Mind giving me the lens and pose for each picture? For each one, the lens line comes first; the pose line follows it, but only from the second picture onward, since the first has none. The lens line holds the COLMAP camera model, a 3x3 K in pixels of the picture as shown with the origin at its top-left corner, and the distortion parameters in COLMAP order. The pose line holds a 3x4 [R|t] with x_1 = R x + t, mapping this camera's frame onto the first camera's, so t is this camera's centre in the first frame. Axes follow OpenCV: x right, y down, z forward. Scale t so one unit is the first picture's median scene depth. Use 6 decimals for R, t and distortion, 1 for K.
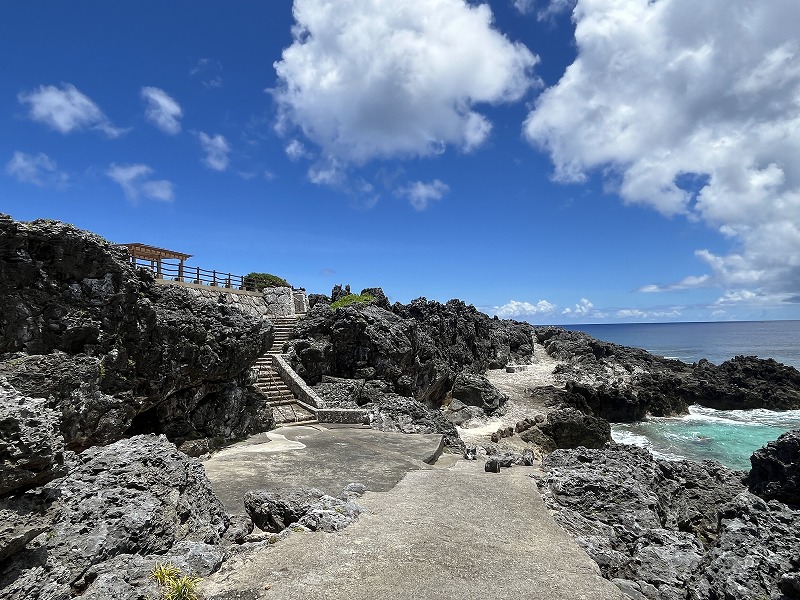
lens RADIAL K [[496.0, 0, 394.0], [0, 496.0, 294.7], [0, 0, 1]] dist [-0.001751, 0.001835]
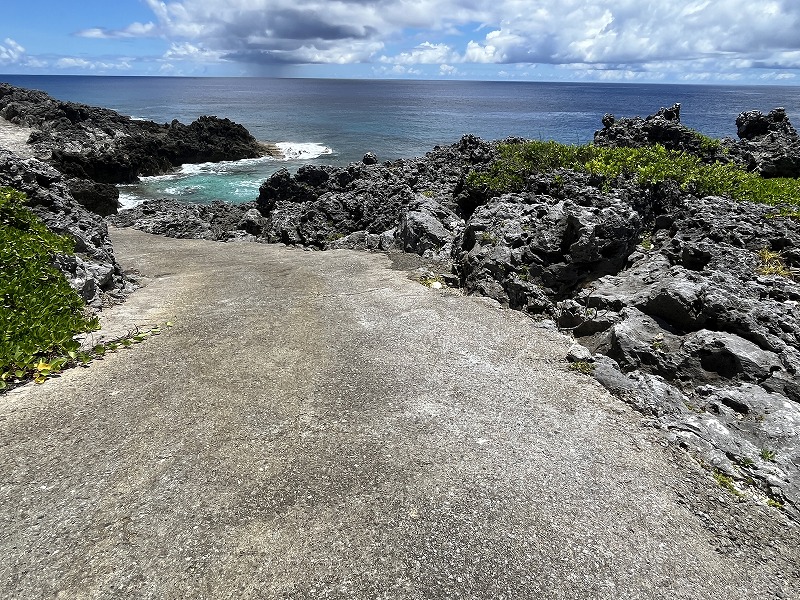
lens RADIAL K [[496.0, 0, 394.4], [0, 496.0, 299.5], [0, 0, 1]] dist [-0.001751, 0.001835]
pose [[0.561326, -0.312632, 0.766273, -0.073204], [-0.077769, 0.901881, 0.424927, -0.016501], [-0.823933, -0.298114, 0.481936, -0.057307]]
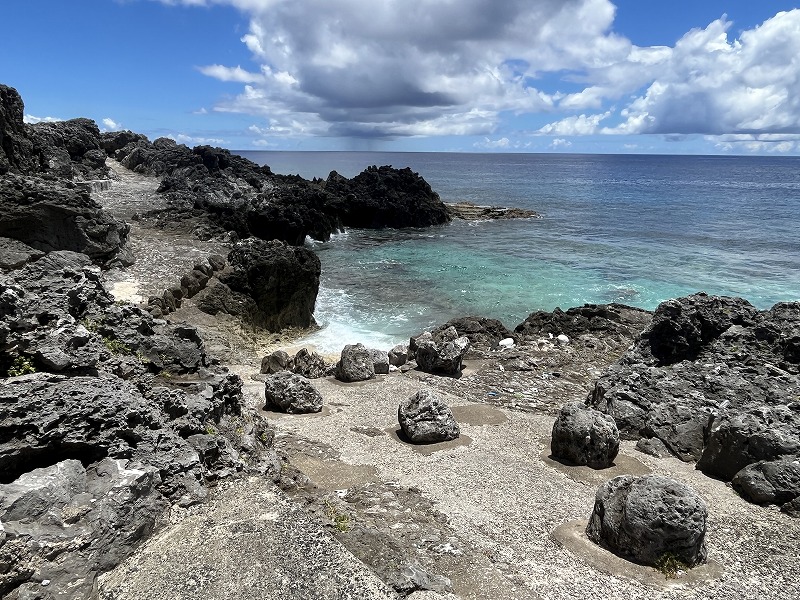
lens RADIAL K [[563.9, 0, 397.2], [0, 563.9, 300.2], [0, 0, 1]] dist [-0.009773, -0.000909]
pose [[0.694342, -0.160576, 0.701502, 0.010086], [-0.067146, 0.956080, 0.285310, 0.057741], [-0.716506, -0.245206, 0.653065, 0.250492]]
